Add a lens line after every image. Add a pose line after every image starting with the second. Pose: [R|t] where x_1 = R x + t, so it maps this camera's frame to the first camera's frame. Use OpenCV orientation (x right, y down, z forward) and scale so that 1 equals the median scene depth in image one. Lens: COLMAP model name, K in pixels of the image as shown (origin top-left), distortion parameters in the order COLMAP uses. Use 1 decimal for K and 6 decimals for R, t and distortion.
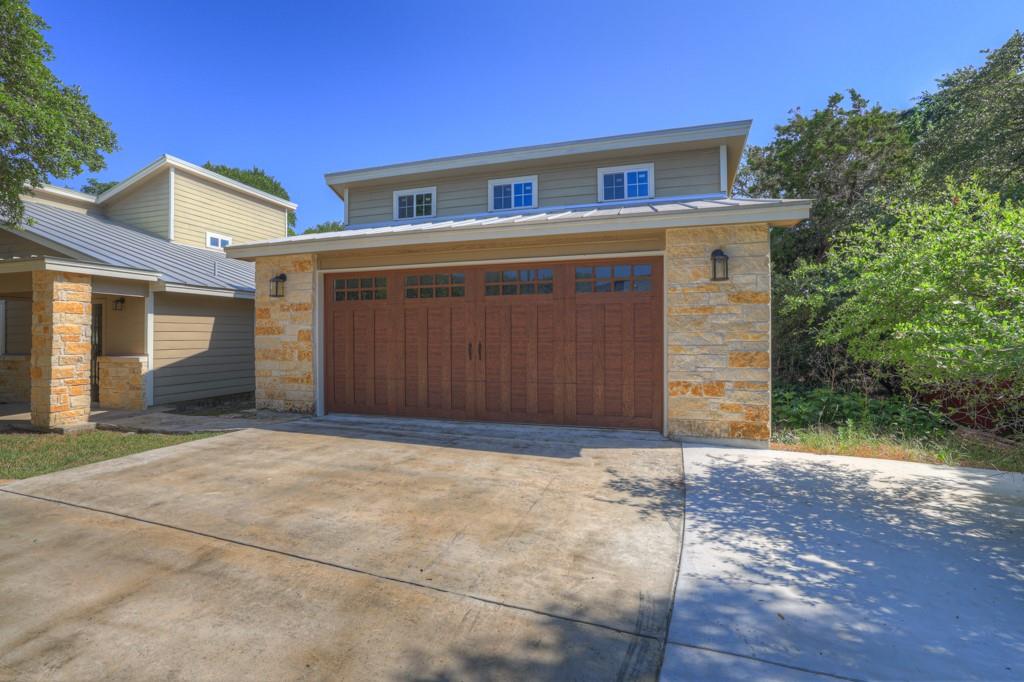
lens RADIAL K [[438.6, 0, 505.6], [0, 438.6, 334.8], [0, 0, 1]] dist [-0.054910, 0.022079]
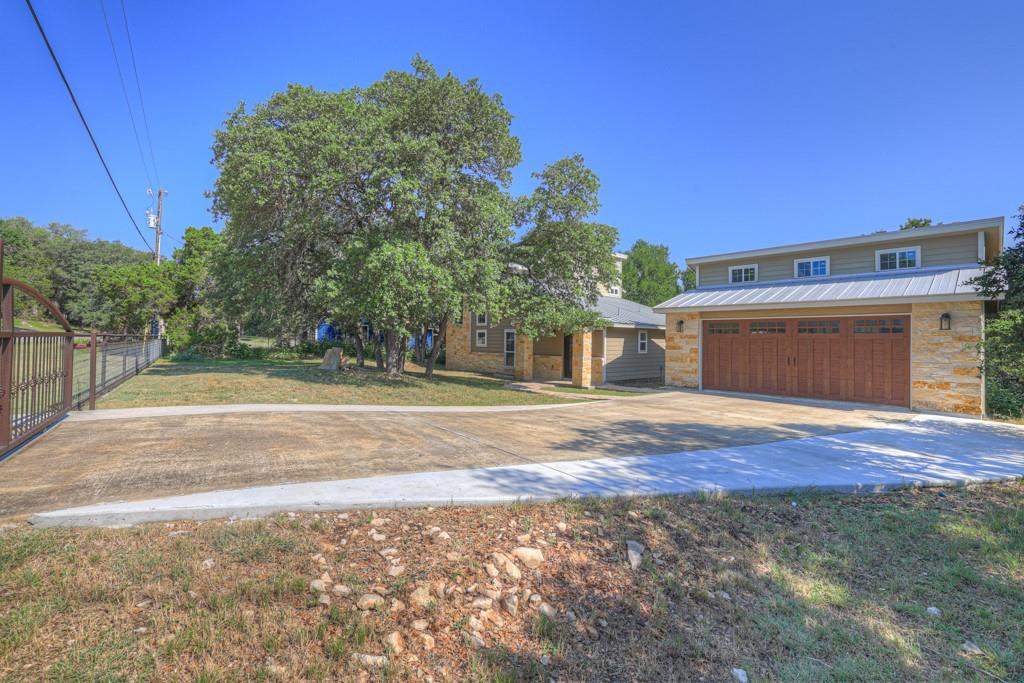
lens RADIAL K [[438.6, 0, 505.6], [0, 438.6, 335.3], [0, 0, 1]] dist [-0.054910, 0.022079]
pose [[0.845499, 0.010216, -0.533880, -0.123423], [-0.017860, 0.999799, -0.009153, -0.037918], [0.533679, 0.017274, 0.845511, -1.292693]]
